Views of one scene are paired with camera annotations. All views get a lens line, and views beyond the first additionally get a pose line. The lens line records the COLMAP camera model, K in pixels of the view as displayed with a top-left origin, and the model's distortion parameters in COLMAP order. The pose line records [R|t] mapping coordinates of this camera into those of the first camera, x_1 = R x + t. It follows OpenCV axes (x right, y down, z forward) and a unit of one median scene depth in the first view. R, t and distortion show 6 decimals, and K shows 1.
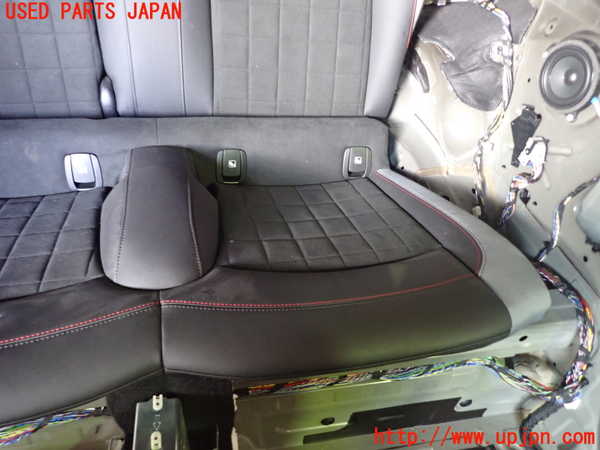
lens RADIAL K [[442.0, 0, 300.0], [0, 442.0, 225.0], [0, 0, 1]] dist [0.006418, -0.005915]
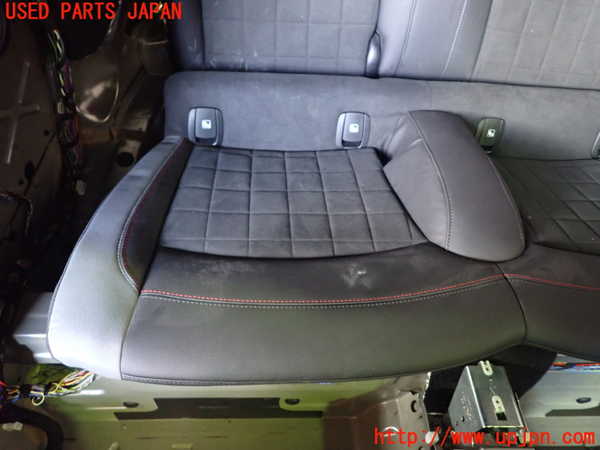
lens RADIAL K [[442.0, 0, 300.0], [0, 442.0, 225.0], [0, 0, 1]] dist [0.006418, -0.005915]
pose [[0.988667, 0.104711, -0.107583, -0.468966], [-0.092964, 0.989691, 0.108946, -0.005055], [0.117881, -0.097710, 0.988209, -0.038267]]
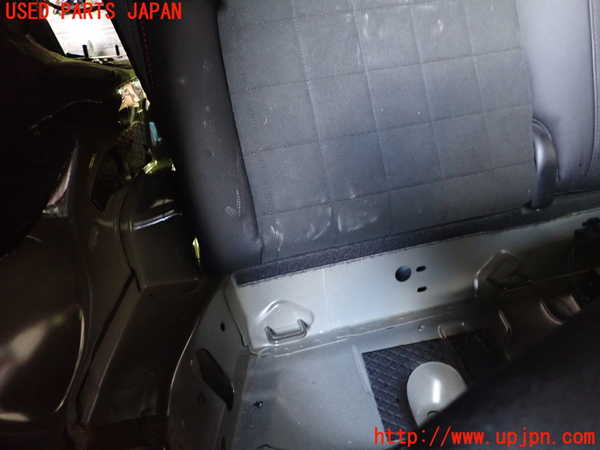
lens RADIAL K [[442.0, 0, 300.0], [0, 442.0, 225.0], [0, 0, 1]] dist [0.006418, -0.005915]
pose [[0.980902, -0.194112, -0.012303, -0.775587], [0.178546, 0.923723, -0.338905, -0.072194], [0.077150, 0.330236, 0.940740, 0.496197]]
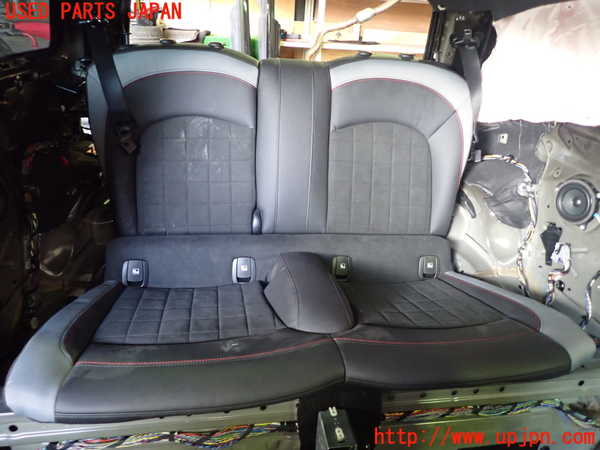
lens RADIAL K [[442.0, 0, 300.0], [0, 442.0, 225.0], [0, 0, 1]] dist [0.006418, -0.005915]
pose [[0.999601, -0.011502, -0.025803, -0.264981], [0.002512, 0.945934, -0.324350, 0.202219], [0.028139, 0.324155, 0.945585, -0.387239]]
